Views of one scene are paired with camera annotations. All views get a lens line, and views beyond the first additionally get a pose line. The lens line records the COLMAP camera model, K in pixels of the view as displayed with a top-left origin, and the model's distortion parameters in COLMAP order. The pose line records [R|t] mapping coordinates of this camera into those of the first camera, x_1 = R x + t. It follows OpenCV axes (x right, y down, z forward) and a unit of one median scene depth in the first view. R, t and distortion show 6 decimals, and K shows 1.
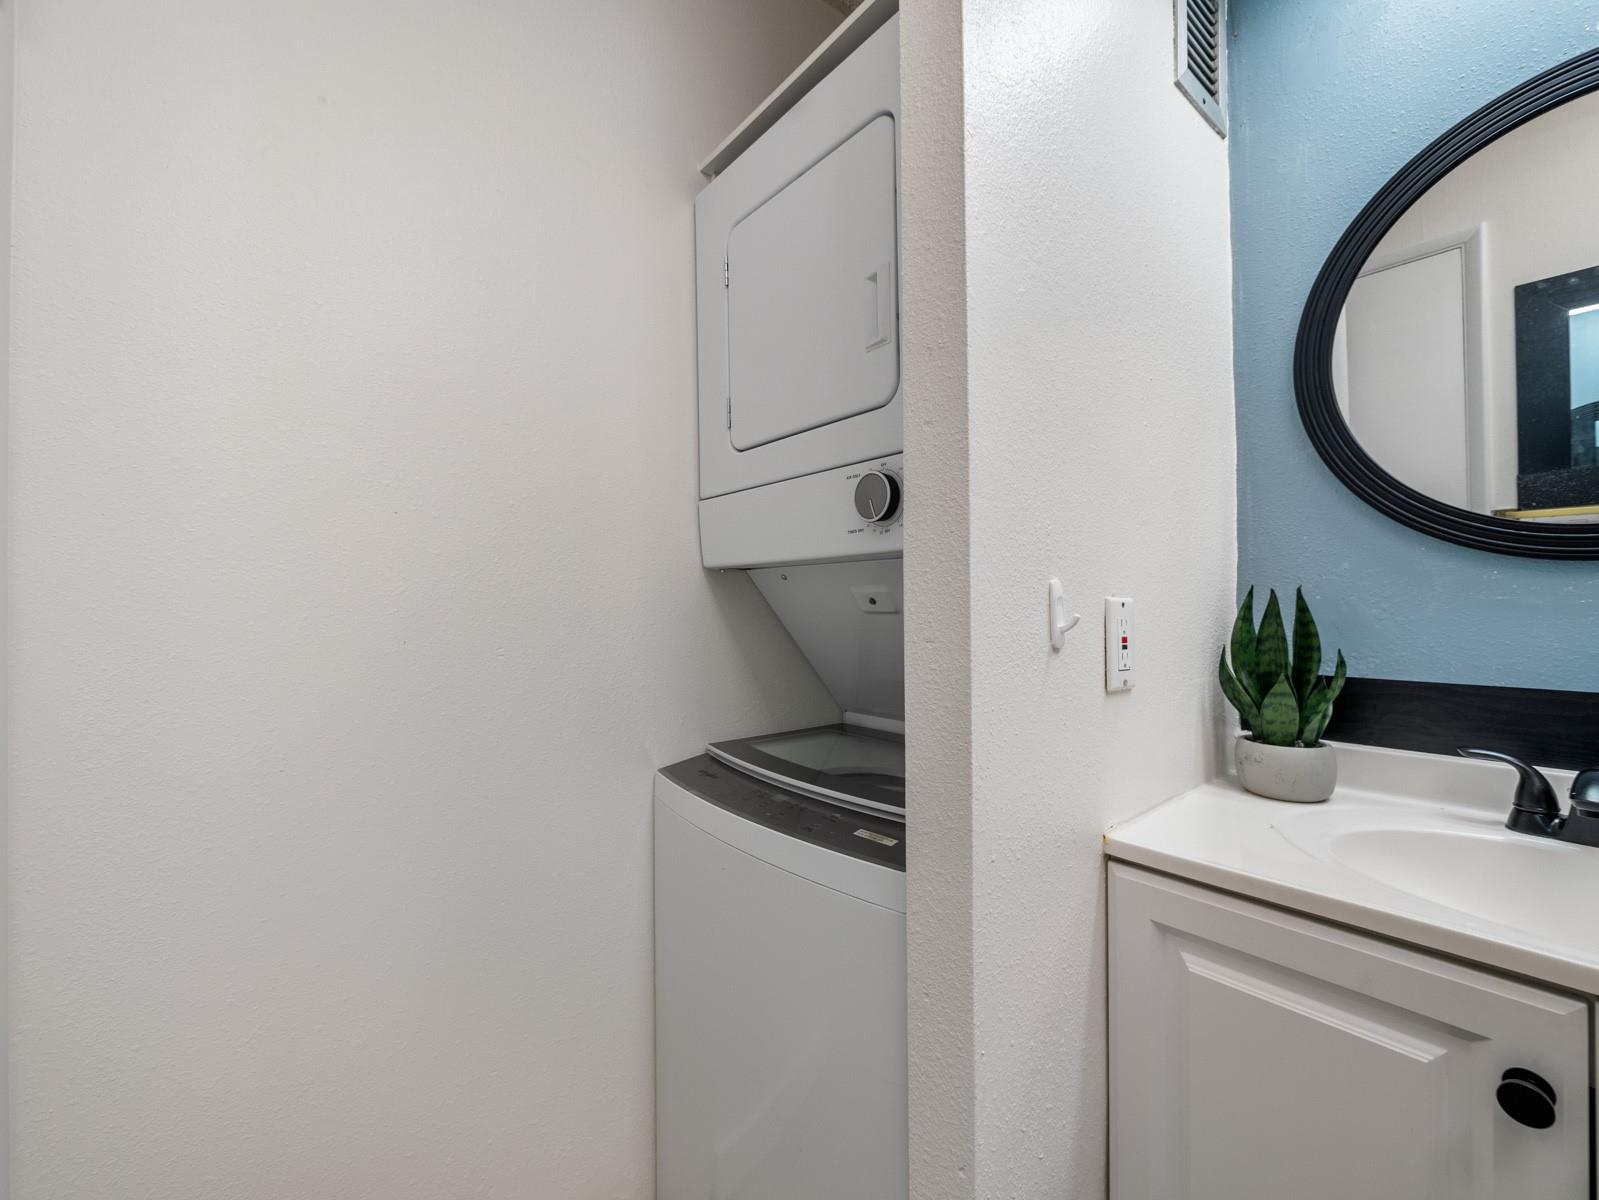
lens RADIAL K [[676.3, 0, 798.7], [0, 676.3, 585.4], [0, 0, 1]] dist [-0.006979, 0.000679]
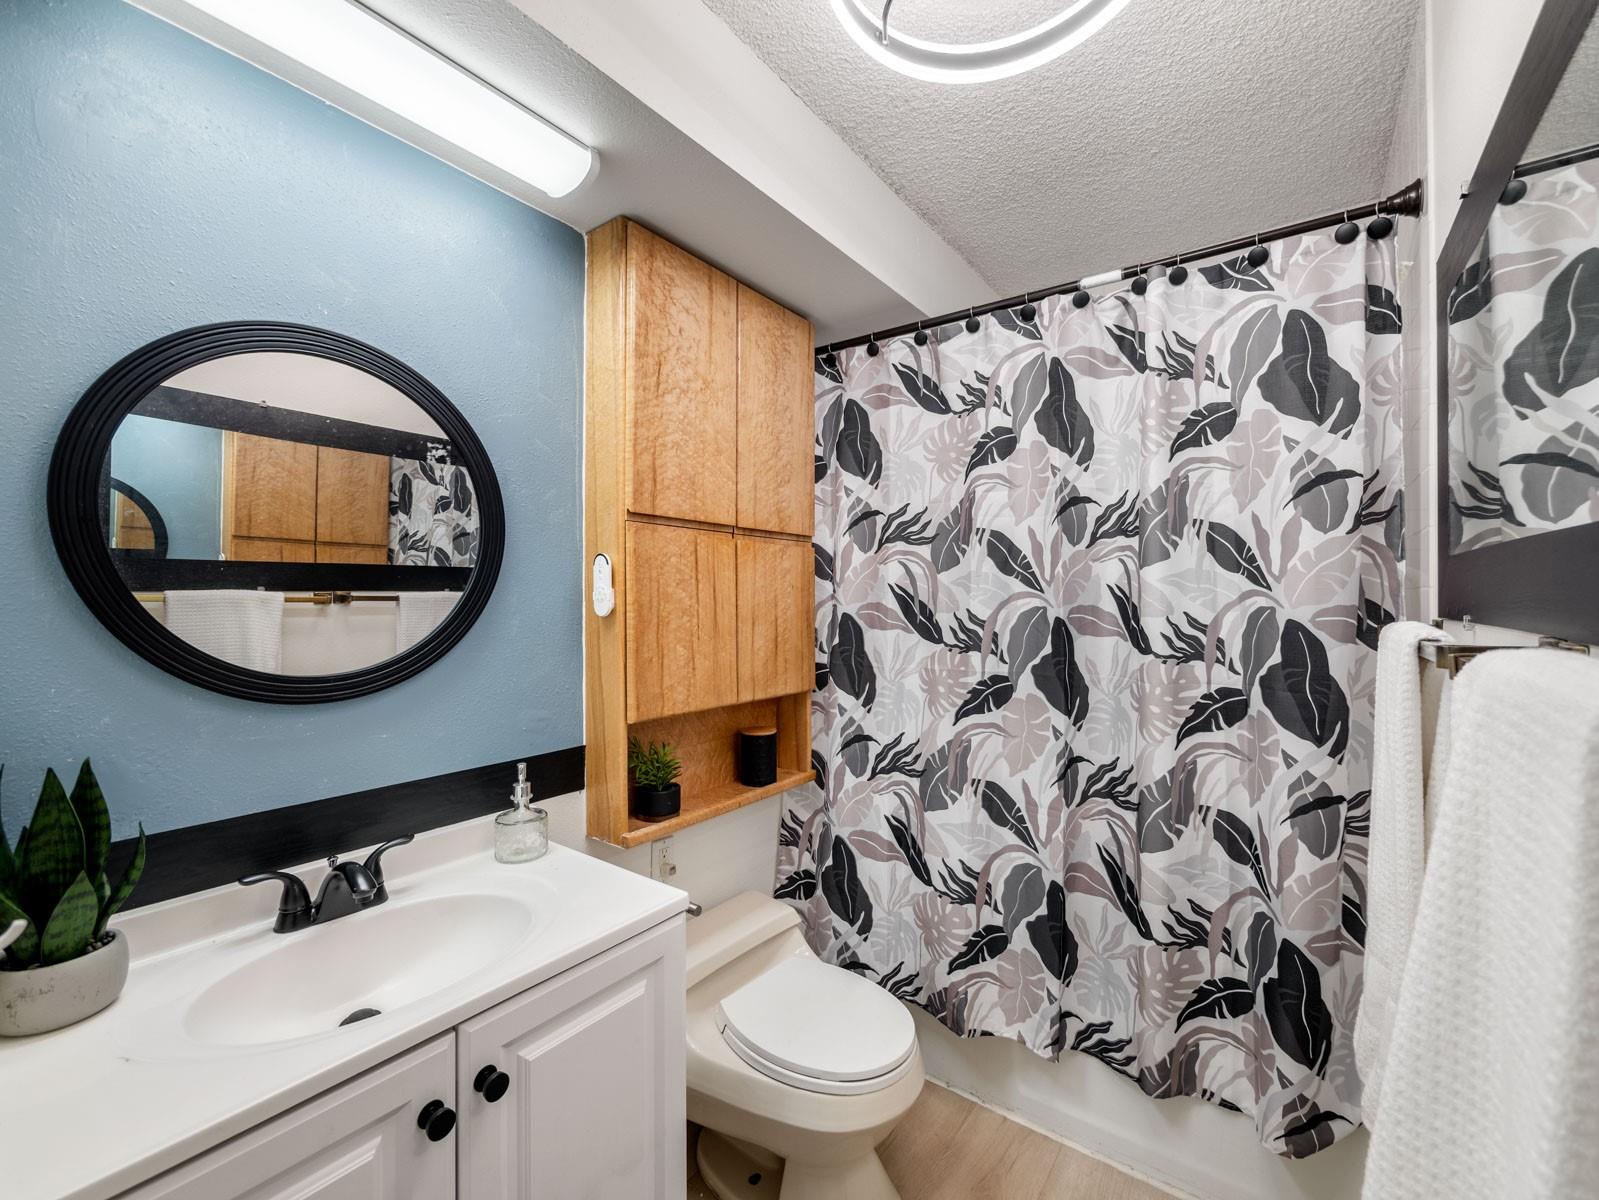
lens RADIAL K [[664.0, 0, 775.7], [0, 664.0, 597.0], [0, 0, 1]] dist [-0.001459, -0.000016]
pose [[-0.226608, 0.023978, 0.973691, -0.291701], [-0.005864, 0.999645, -0.025981, -0.194034], [-0.973968, -0.011597, -0.226387, 0.351542]]
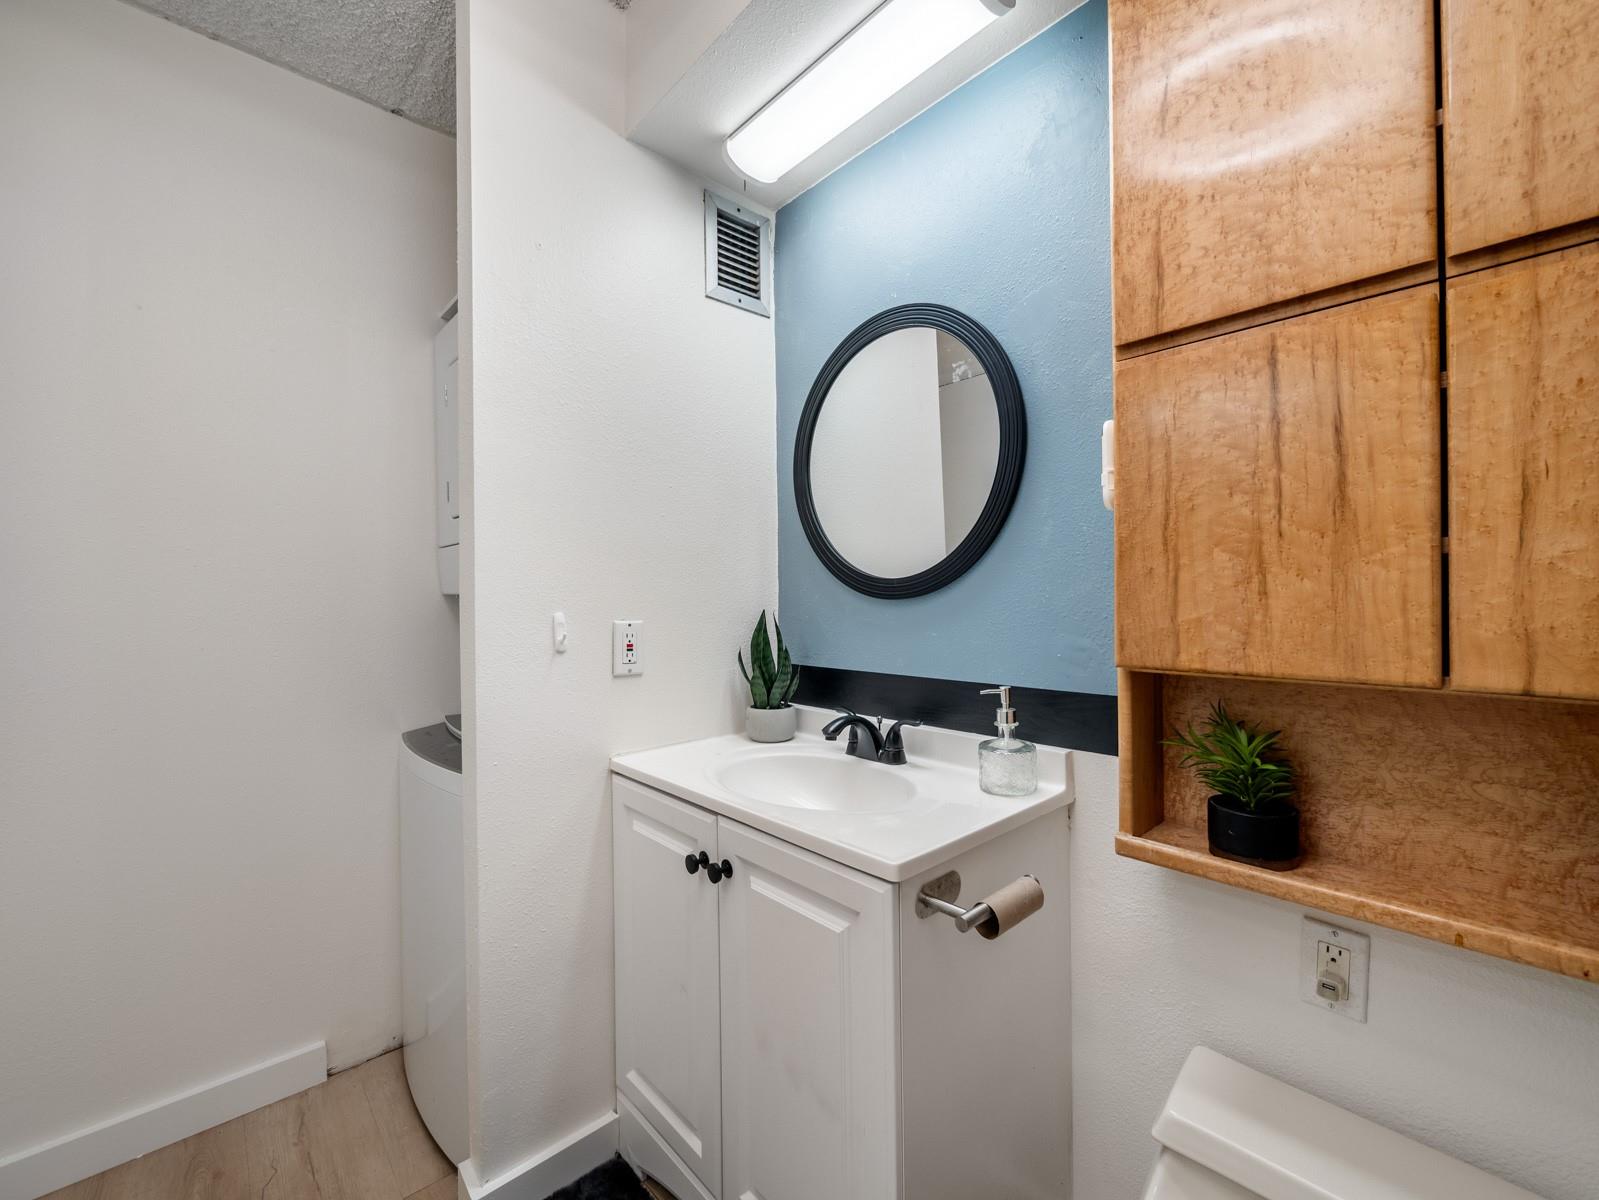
lens RADIAL K [[676.3, 0, 798.7], [0, 676.3, 585.4], [0, 0, 1]] dist [-0.006979, 0.000679]
pose [[0.998199, -0.000733, 0.059984, 0.726147], [0.000379, 0.999982, 0.005905, -0.073526], [-0.059988, -0.005871, 0.998182, -0.657961]]
